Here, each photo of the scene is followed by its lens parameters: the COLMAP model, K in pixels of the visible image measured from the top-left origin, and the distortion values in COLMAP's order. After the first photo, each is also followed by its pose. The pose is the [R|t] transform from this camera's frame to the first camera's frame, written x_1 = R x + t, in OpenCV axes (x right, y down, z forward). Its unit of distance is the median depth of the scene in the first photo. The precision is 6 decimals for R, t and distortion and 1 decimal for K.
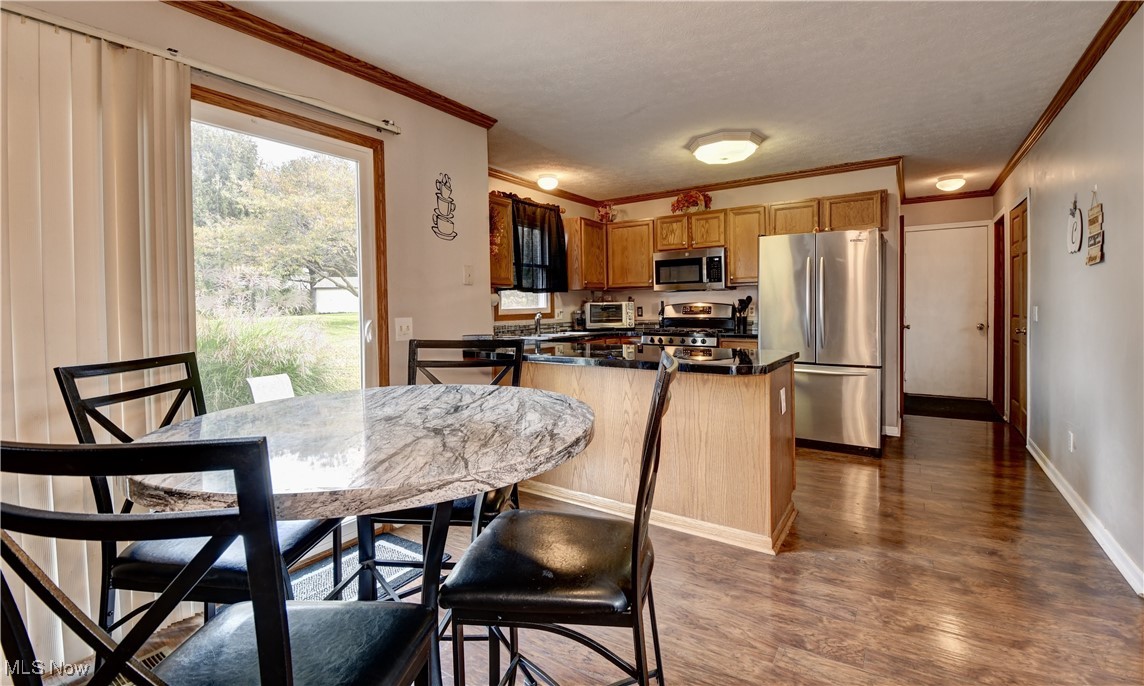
lens RADIAL K [[497.2, 0, 570.3], [0, 497.2, 315.7], [0, 0, 1]] dist [-0.003565, -0.002436]
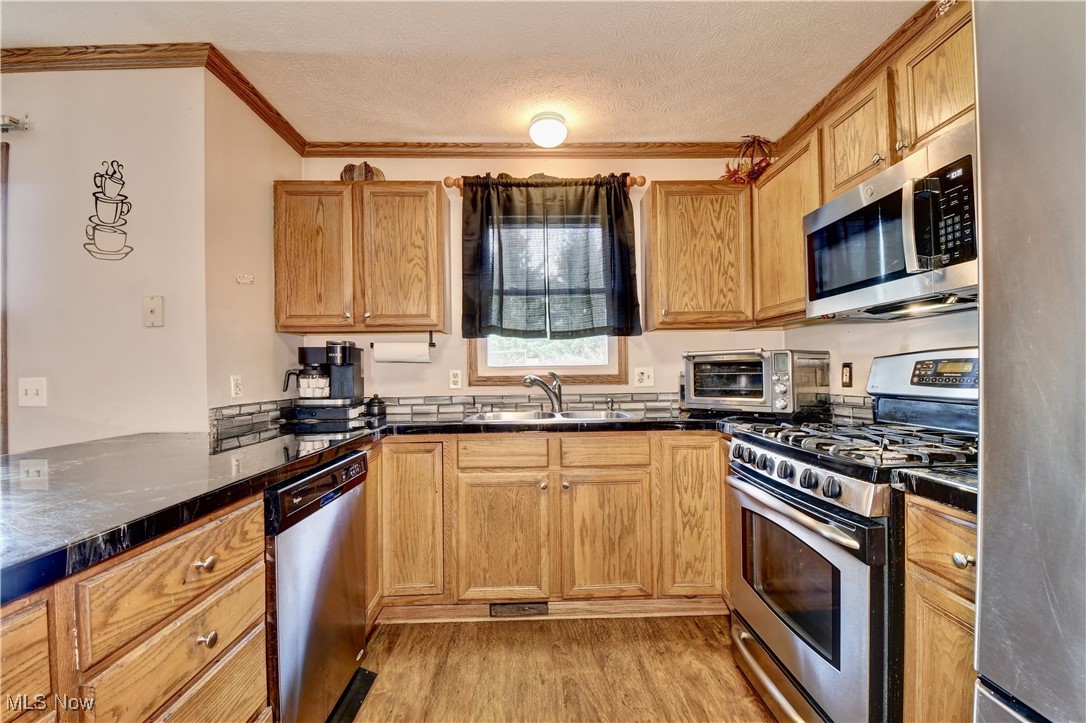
lens RADIAL K [[474.3, 0, 545.0], [0, 474.3, 369.1], [0, 0, 1]] dist [0.001458, -0.007237]
pose [[0.582420, 0.007548, -0.812853, 0.390181], [-0.014353, 0.999896, -0.001000, -0.011036], [0.812761, 0.012249, 0.582468, 0.728005]]
